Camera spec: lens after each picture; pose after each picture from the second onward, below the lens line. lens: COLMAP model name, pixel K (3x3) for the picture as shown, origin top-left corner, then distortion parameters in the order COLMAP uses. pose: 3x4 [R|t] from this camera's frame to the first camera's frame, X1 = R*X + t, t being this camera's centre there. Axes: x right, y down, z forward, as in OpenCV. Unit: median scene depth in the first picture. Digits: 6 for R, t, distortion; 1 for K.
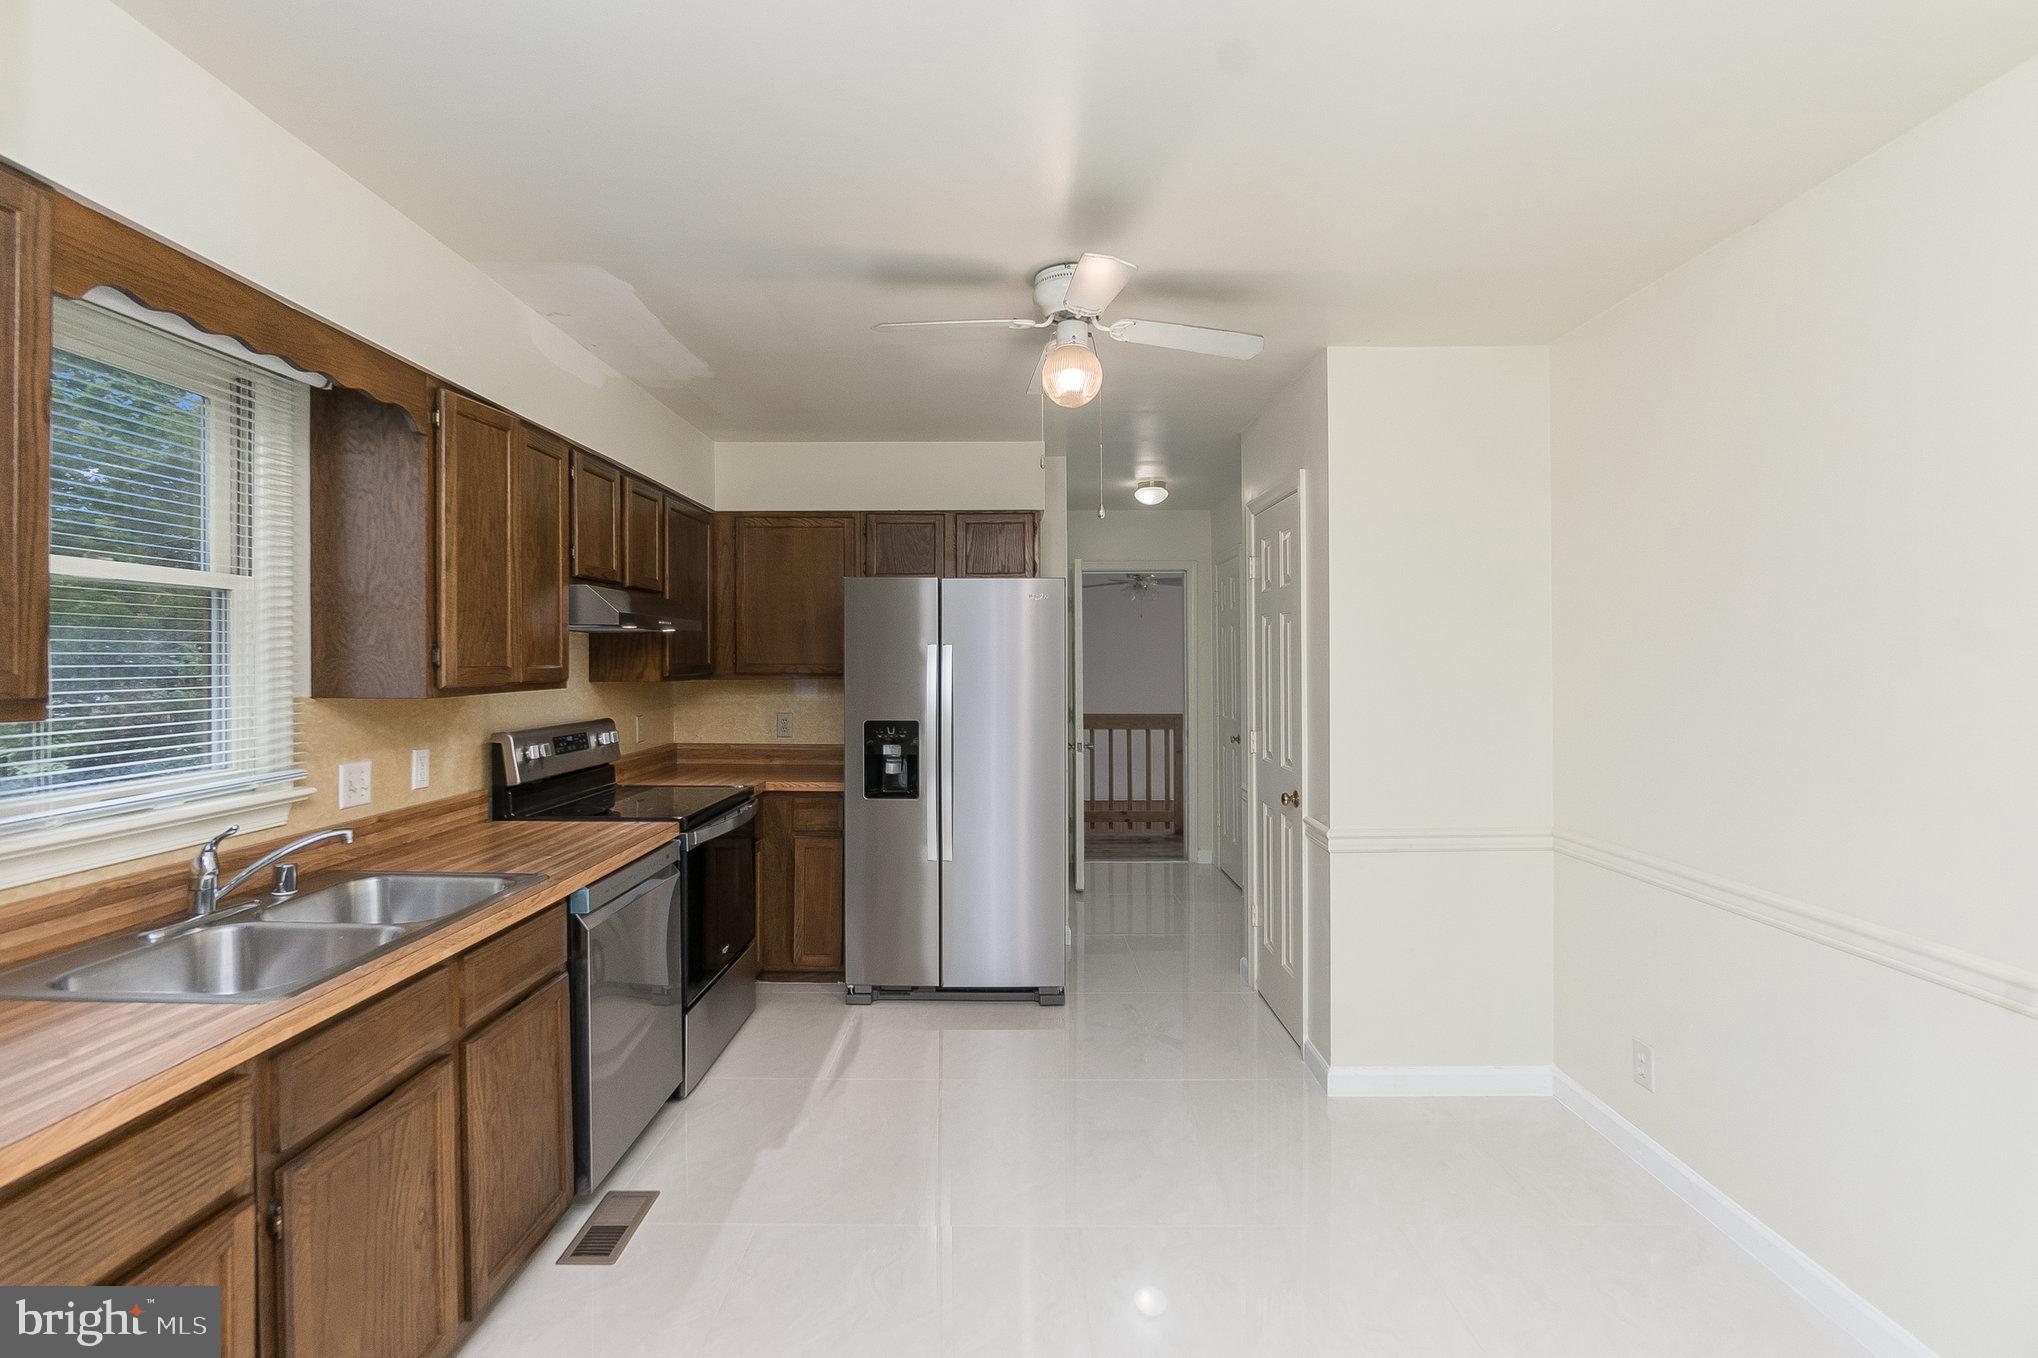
lens RADIAL K [[897.9, 0, 1012.8], [0, 897.9, 664.5], [0, 0, 1]] dist [-0.001664, -0.000180]
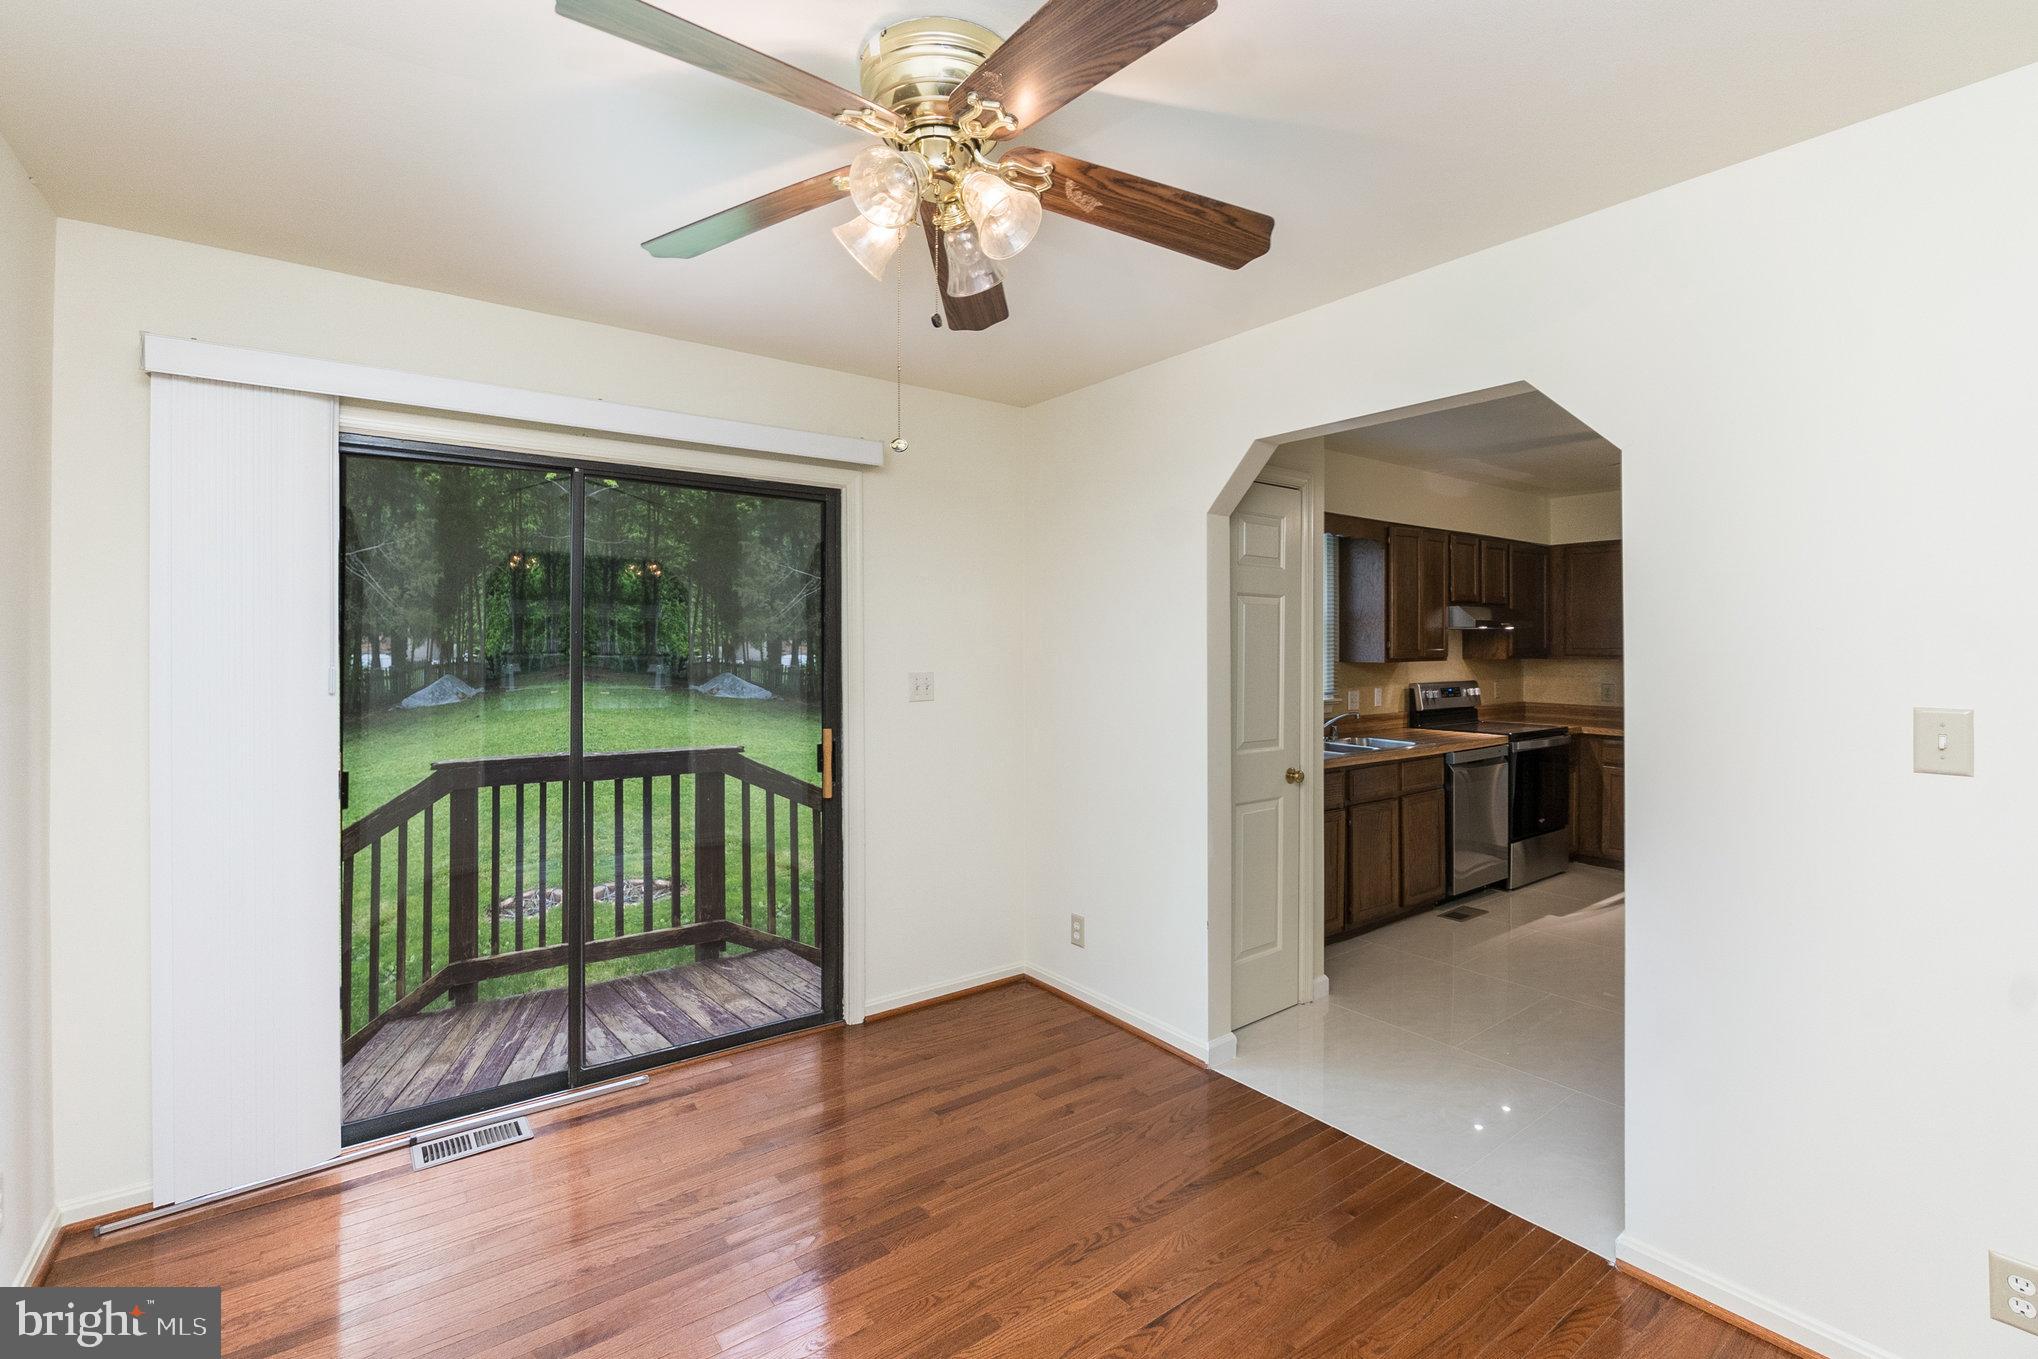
lens RADIAL K [[908.0, 0, 1025.8], [0, 908.0, 653.7], [0, 0, 1]] dist [-0.003492, -0.000639]
pose [[0.607812, 0.005015, -0.794065, 0.477742], [-0.000739, 0.999983, 0.005749, 0.001199], [0.794081, -0.002907, 0.607805, -0.860374]]
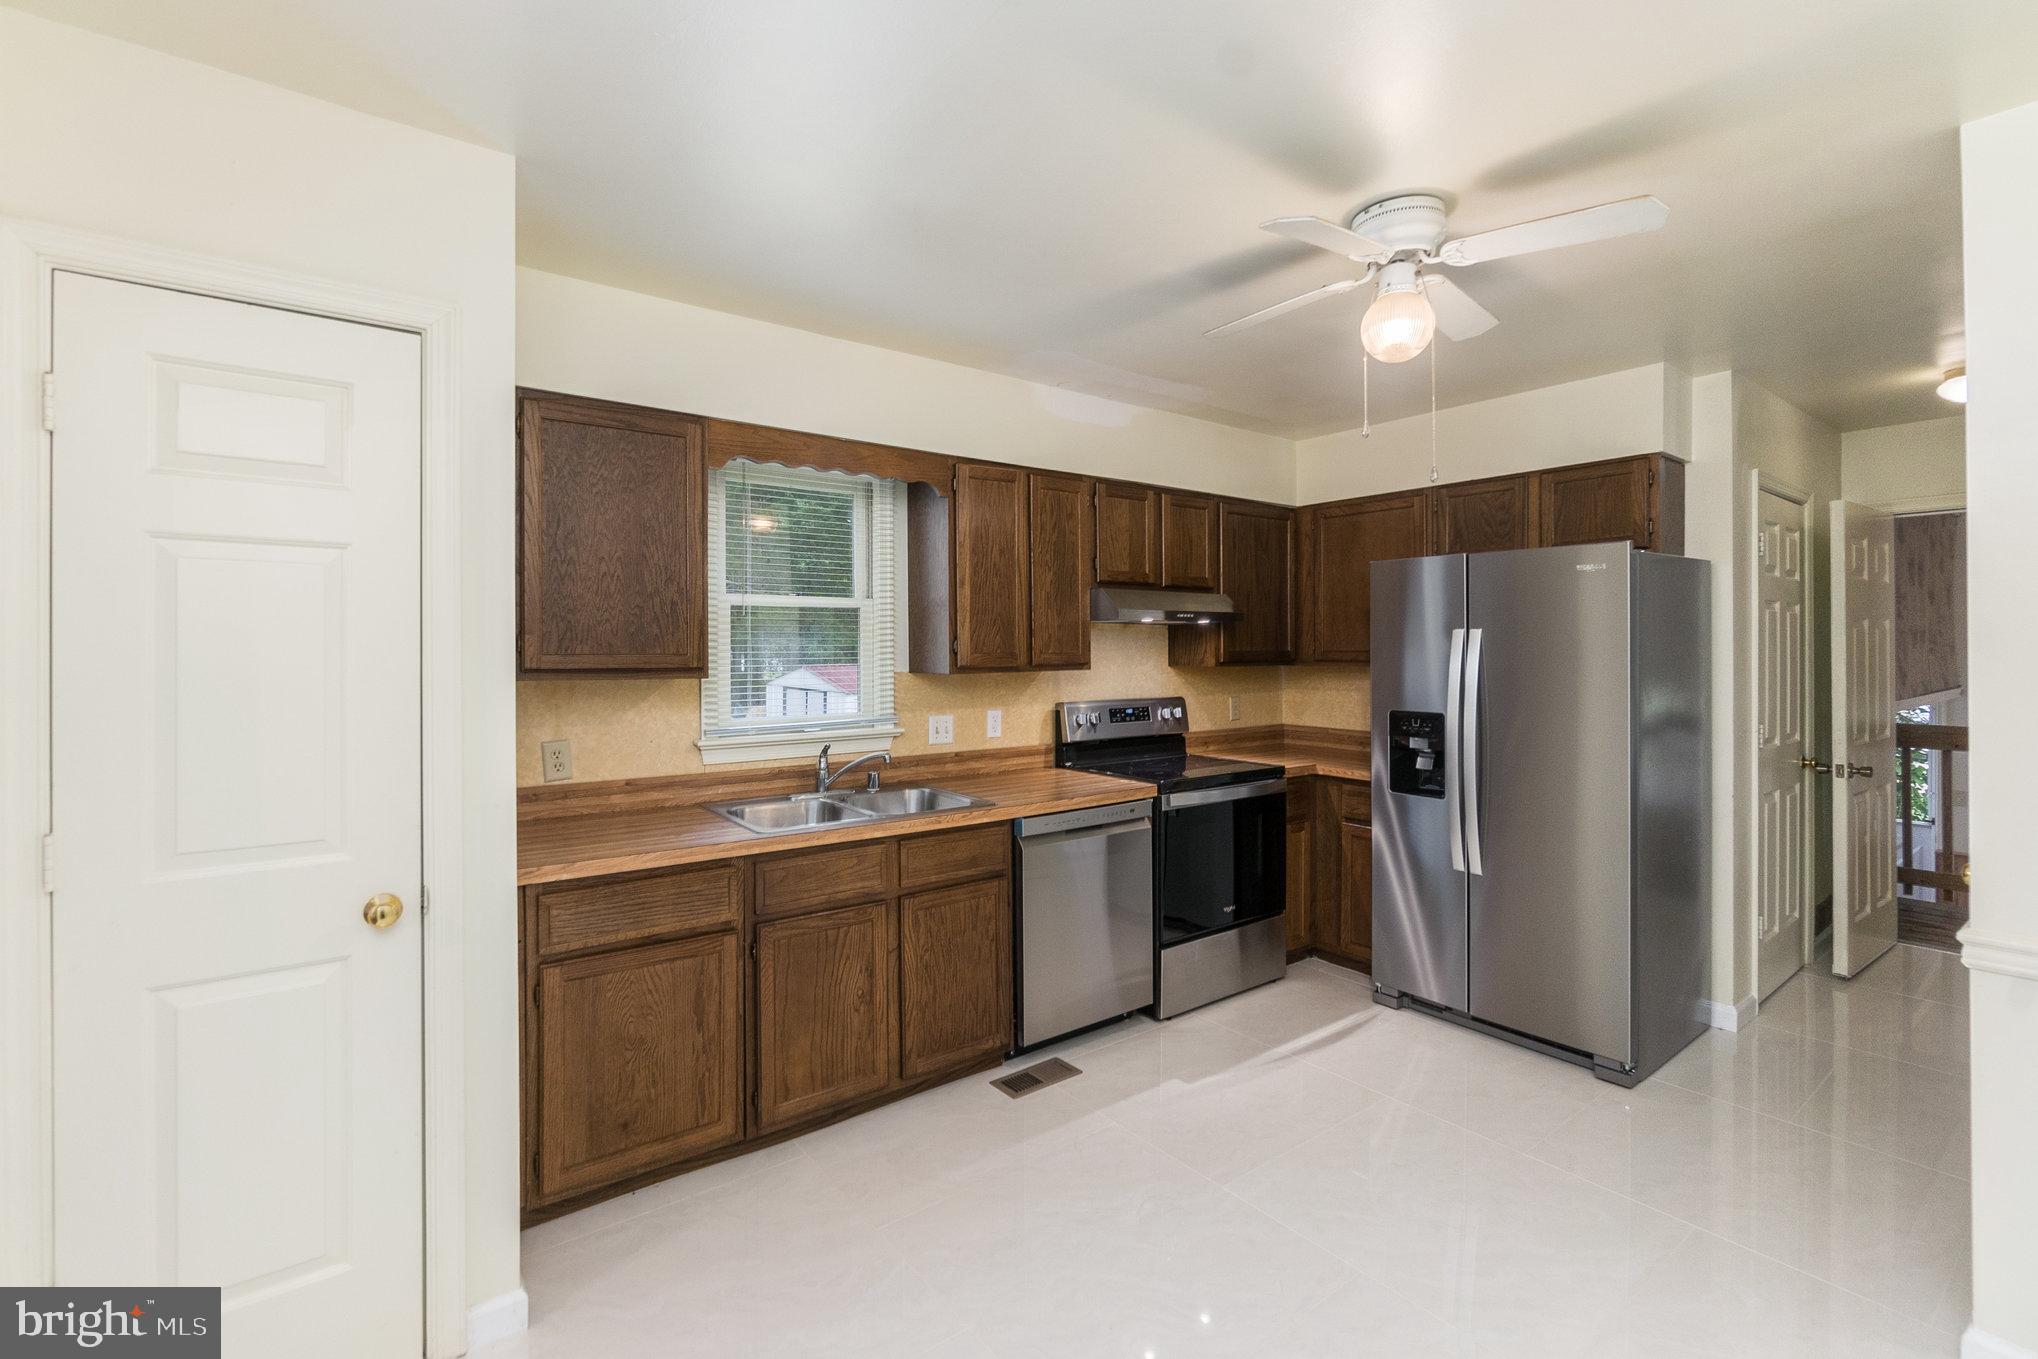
lens RADIAL K [[908.0, 0, 1025.8], [0, 908.0, 653.7], [0, 0, 1]] dist [-0.003492, -0.000639]
pose [[0.610346, 0.003547, -0.792127, 0.460908], [-0.000445, 0.999991, 0.004135, -0.001648], [0.792135, -0.002171, 0.610342, 0.135529]]
